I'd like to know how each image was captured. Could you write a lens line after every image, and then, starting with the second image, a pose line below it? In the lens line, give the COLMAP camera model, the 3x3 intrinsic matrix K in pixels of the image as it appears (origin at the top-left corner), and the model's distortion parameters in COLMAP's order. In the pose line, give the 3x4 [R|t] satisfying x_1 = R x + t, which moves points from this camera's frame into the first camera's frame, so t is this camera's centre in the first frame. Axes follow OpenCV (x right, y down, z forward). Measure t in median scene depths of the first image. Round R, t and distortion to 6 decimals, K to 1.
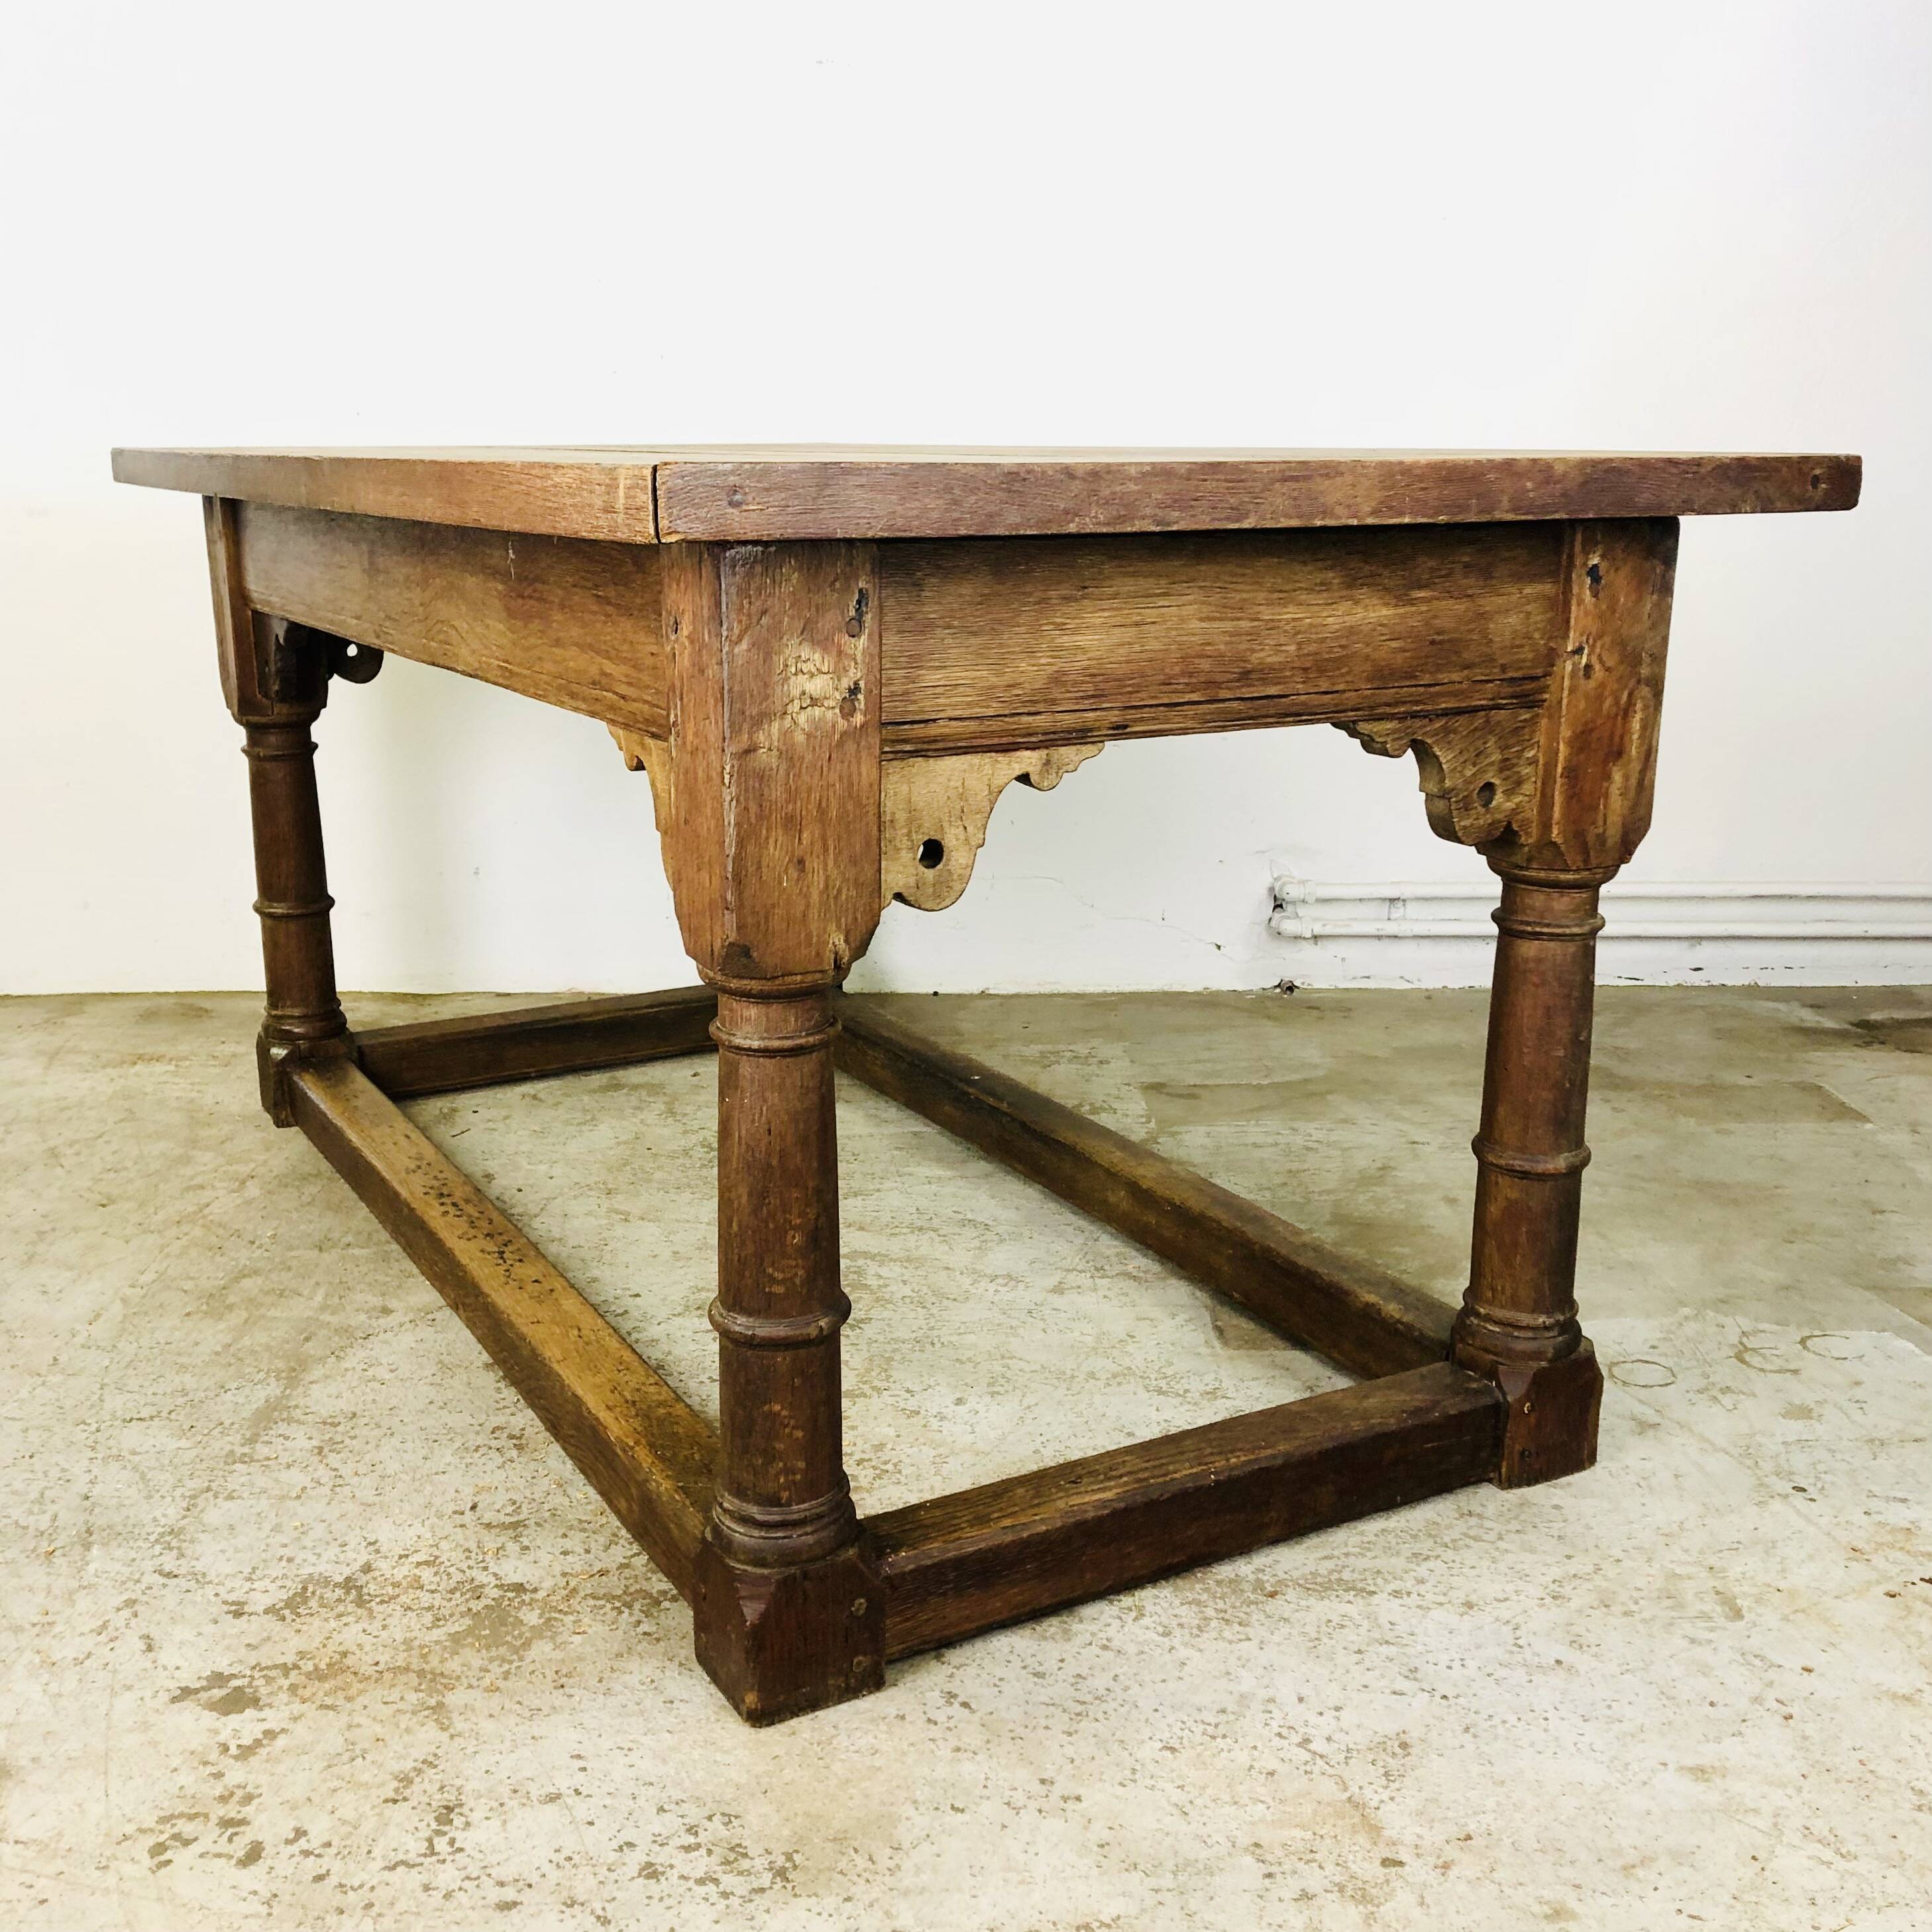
lens RADIAL K [[2301.2, 0, 1053.1], [0, 2301.2, 1002.1], [0, 0, 1]] dist [0.014882, 0.000000]
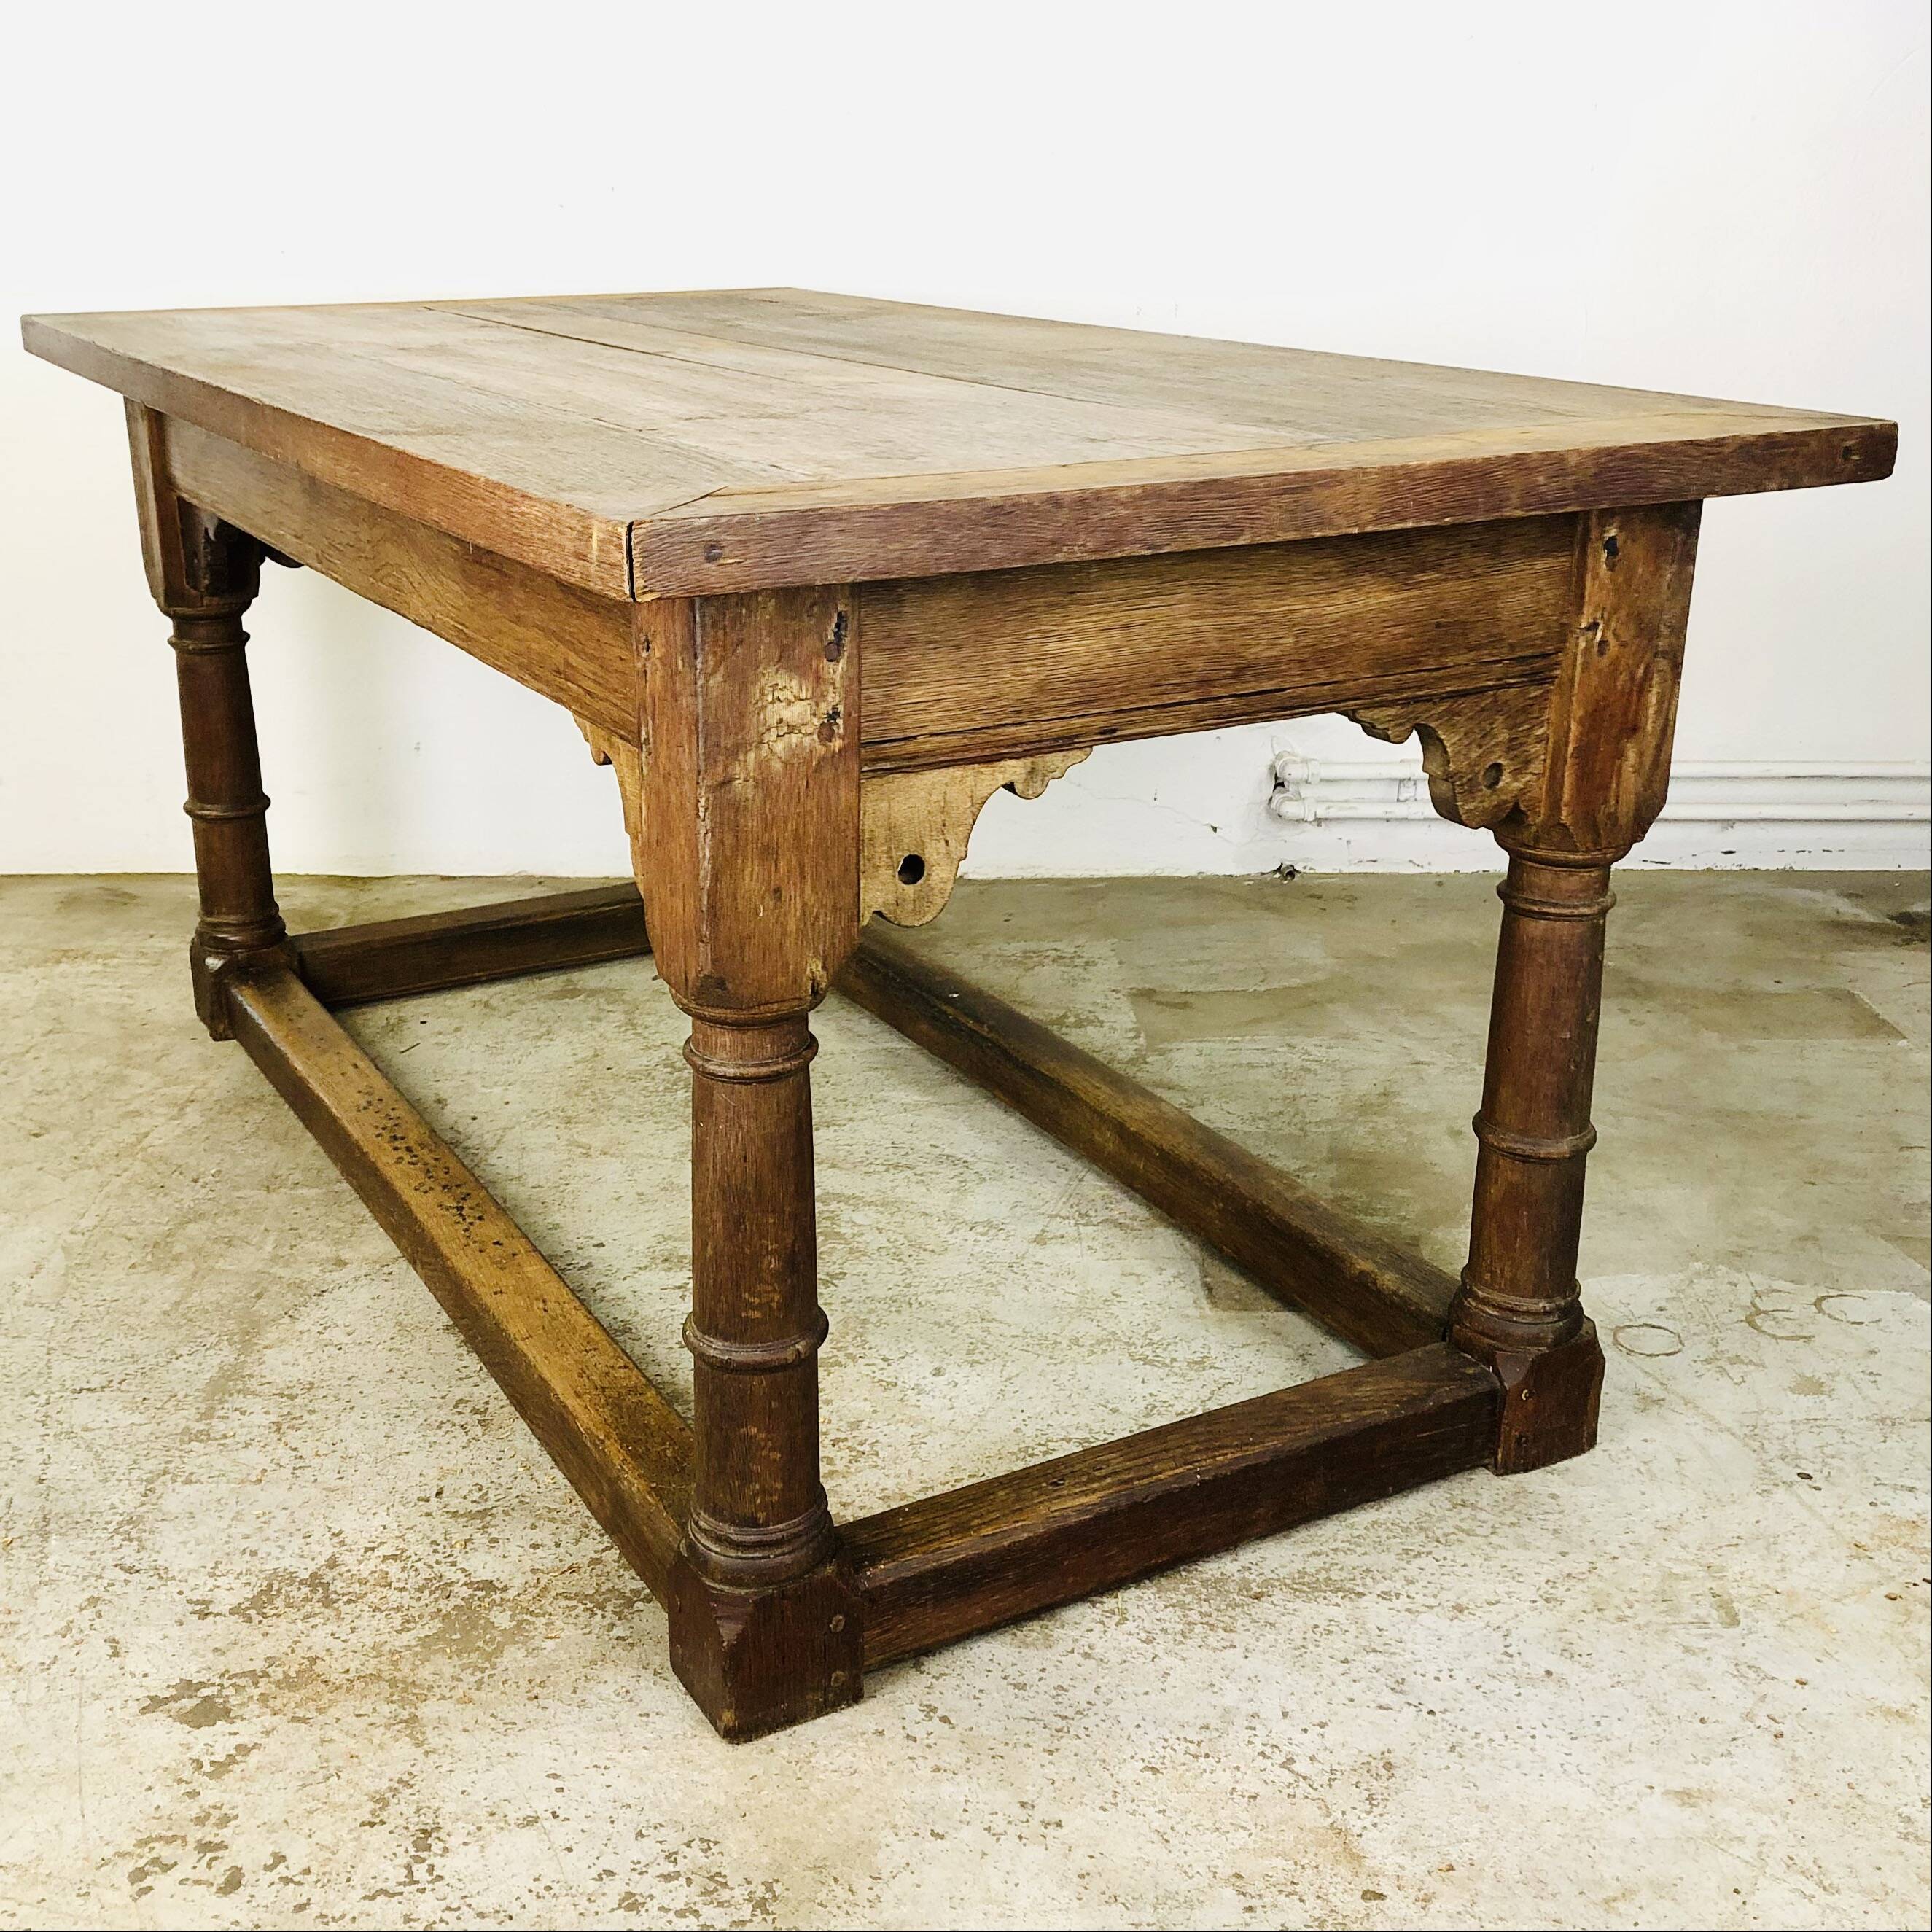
lens RADIAL K [[2538.6, 0, 1028.6], [0, 2538.6, 961.2], [0, 0, 1]] dist [0.015816, 0.000000]
pose [[0.999987, 0.004496, -0.002583, -0.000855], [-0.004283, 0.996989, 0.077428, -0.093931], [0.002923, -0.077416, 0.996995, -0.054701]]
